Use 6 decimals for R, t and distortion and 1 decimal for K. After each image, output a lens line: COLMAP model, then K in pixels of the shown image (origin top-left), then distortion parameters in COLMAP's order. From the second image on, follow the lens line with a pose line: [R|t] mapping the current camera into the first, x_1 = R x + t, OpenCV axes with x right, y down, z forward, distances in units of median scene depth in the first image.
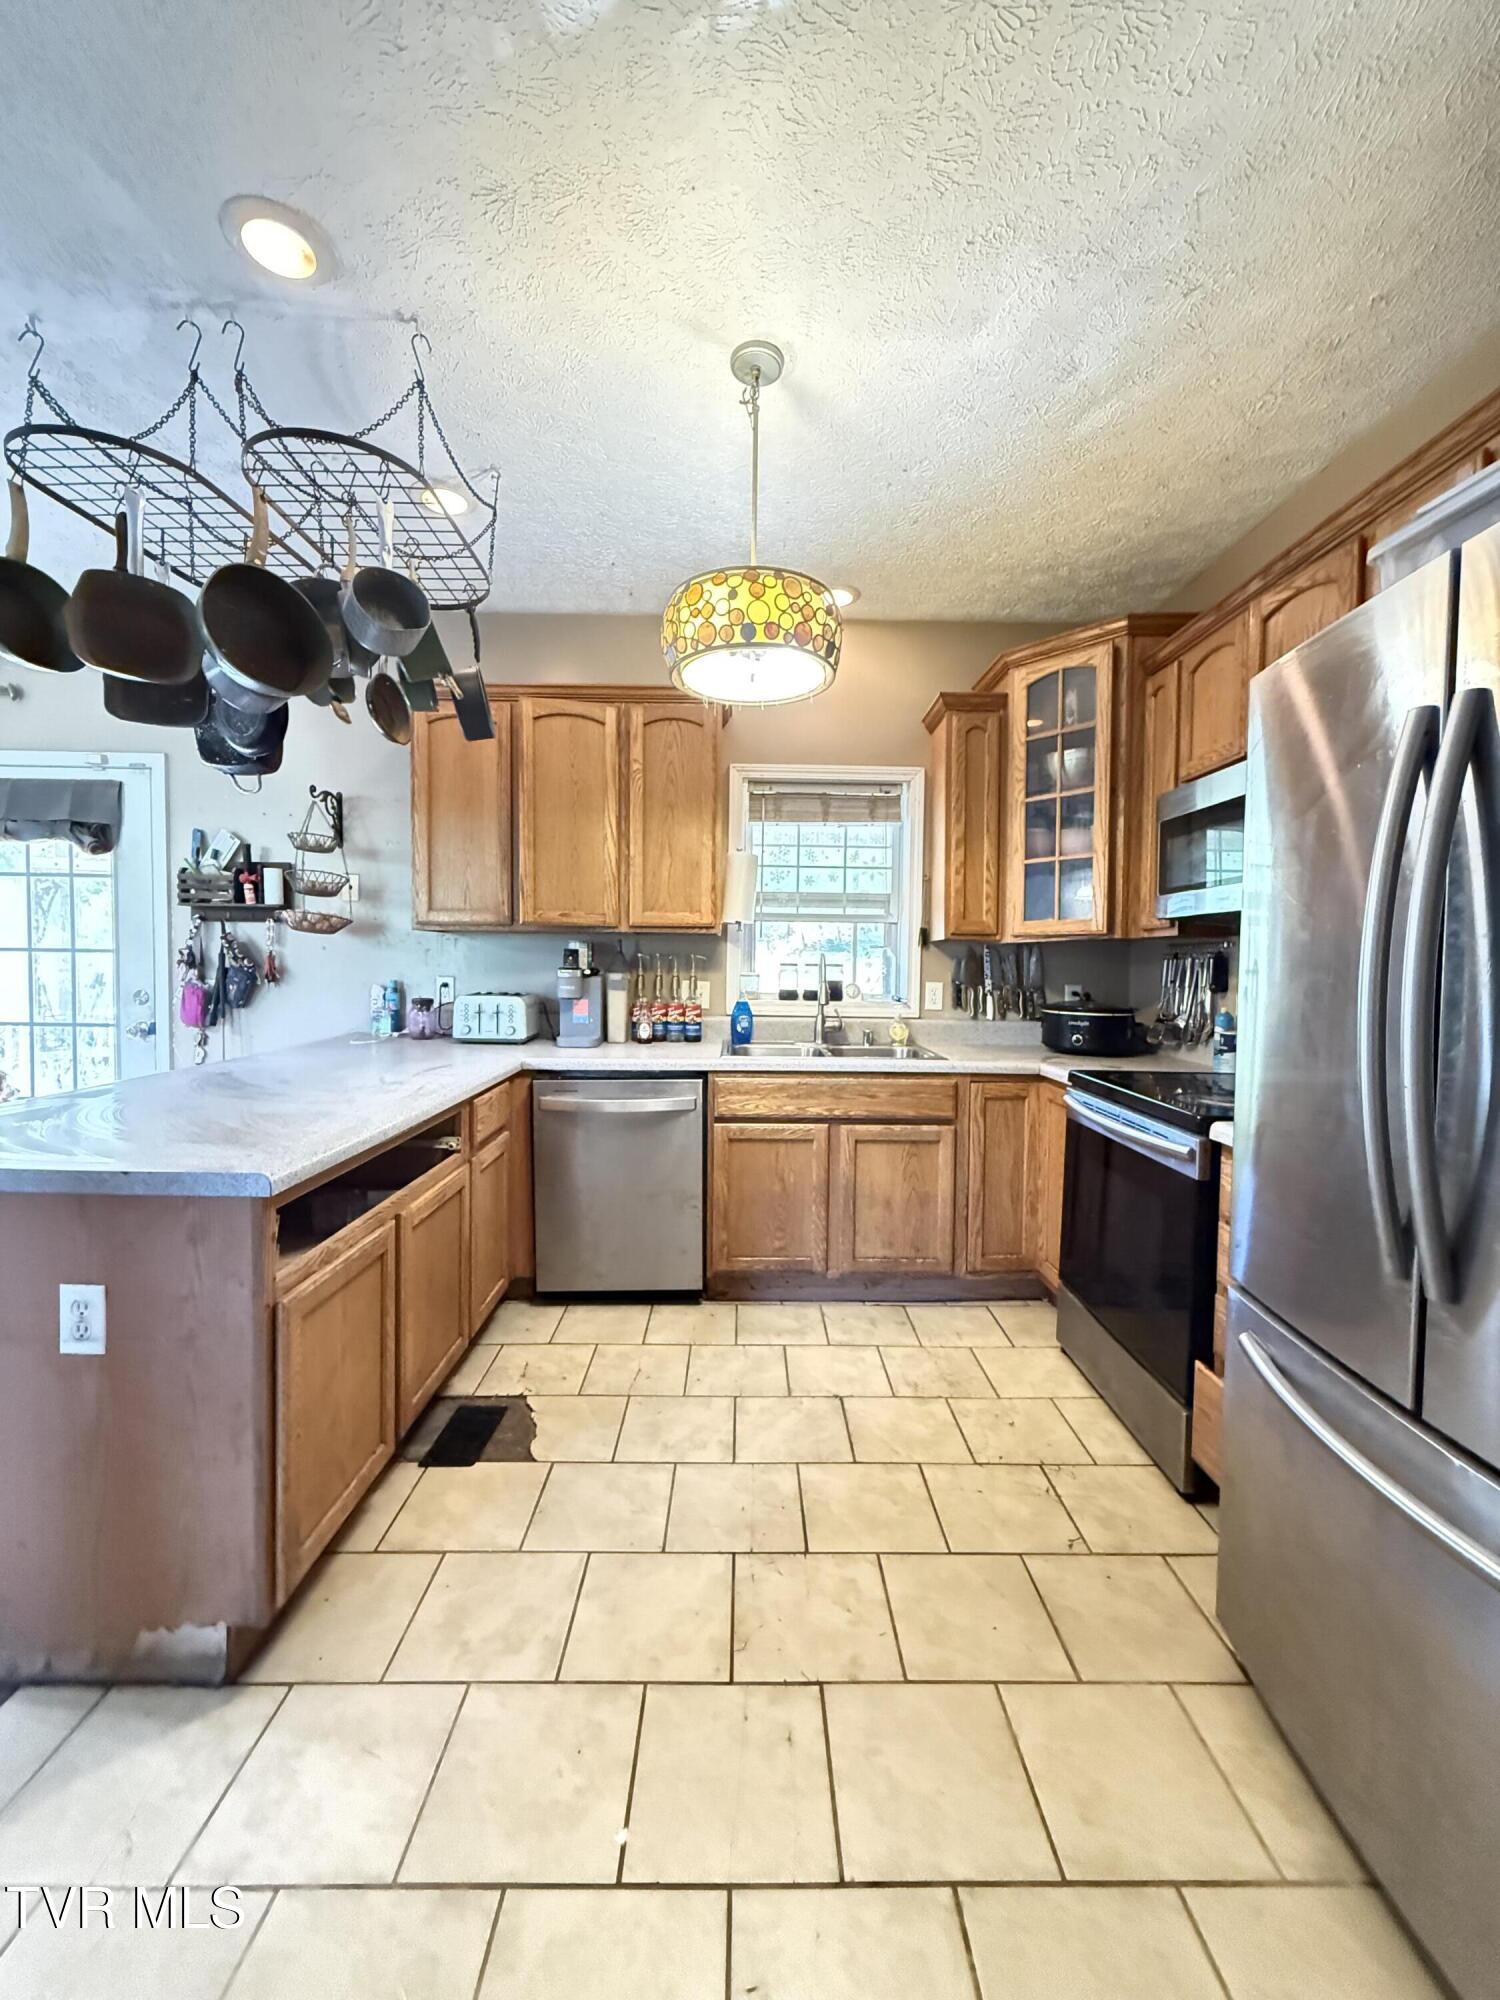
lens RADIAL K [[796.6, 0, 751.4], [0, 796.6, 993.1], [0, 0, 1]] dist [-0.001976, 0.000583]
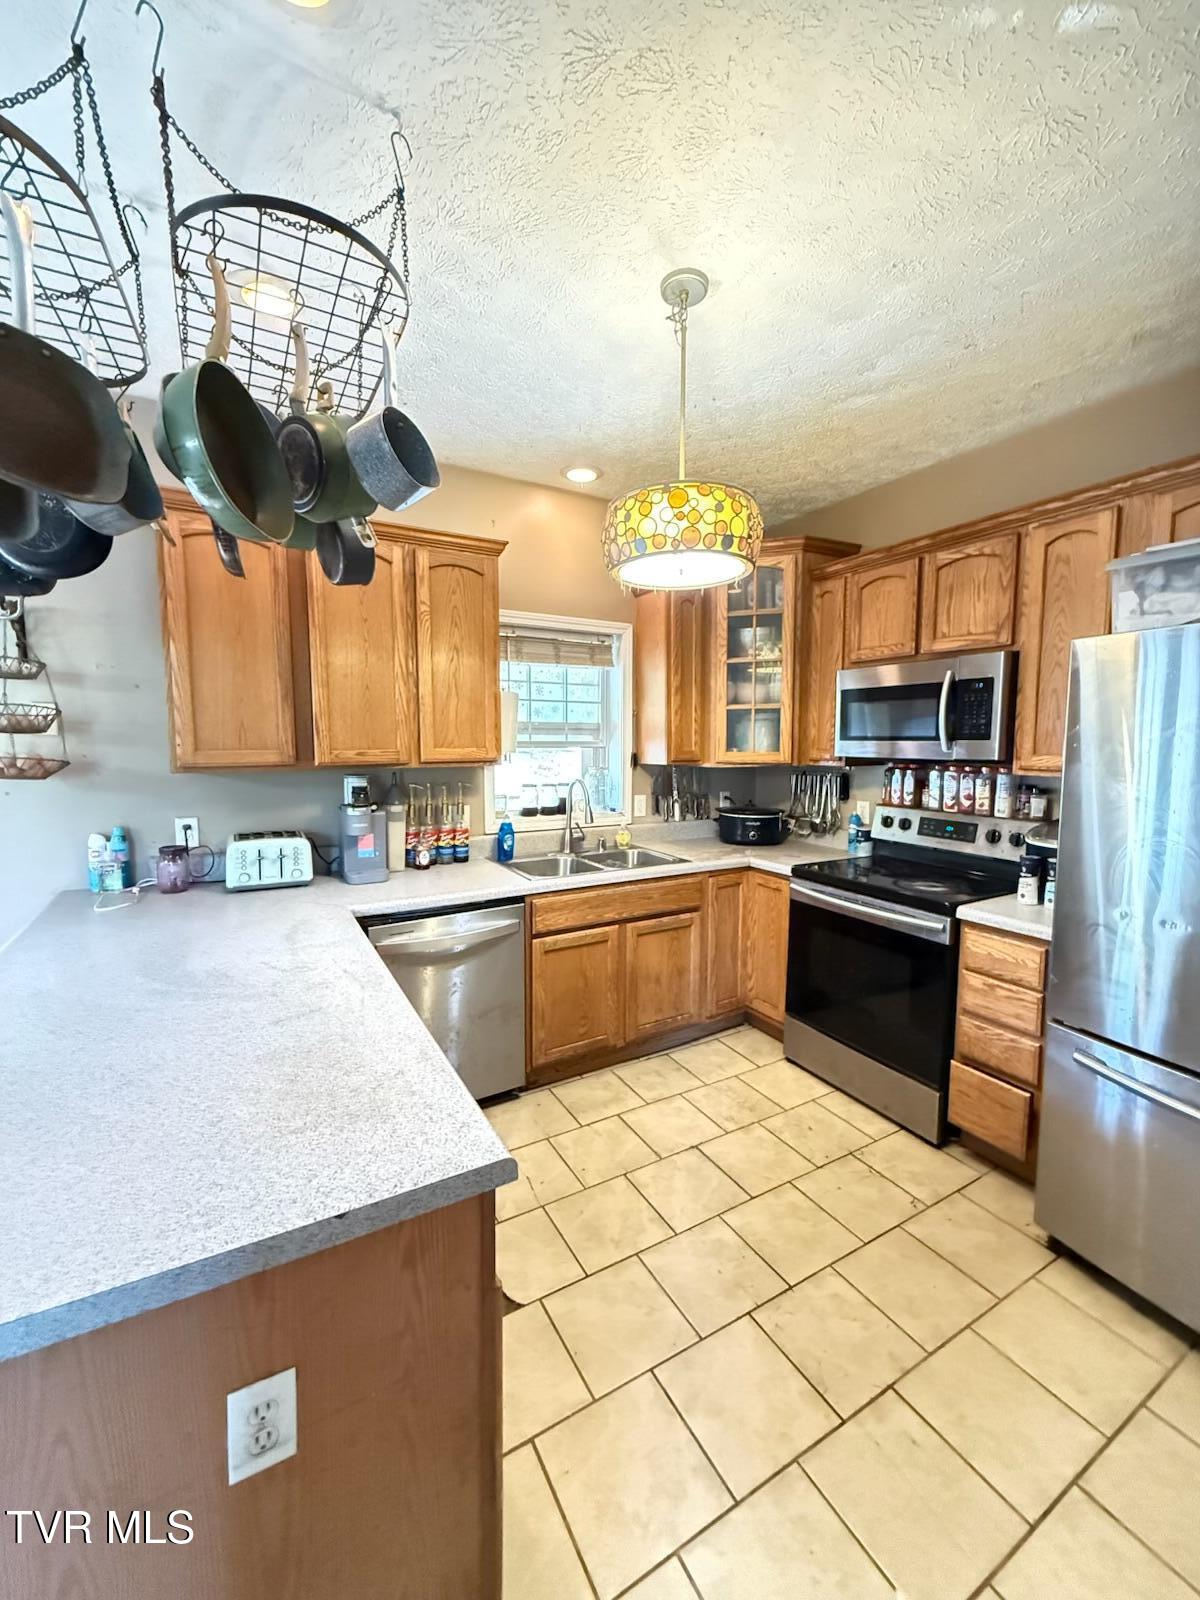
lens RADIAL K [[637.3, 0, 599.9], [0, 637.3, 794.8], [0, 0, 1]] dist [-0.001976, 0.000583]
pose [[0.875146, -0.052874, 0.480961, -0.384409], [0.027540, 0.997843, 0.059587, -0.092680], [-0.483074, -0.038902, 0.874715, 0.167697]]
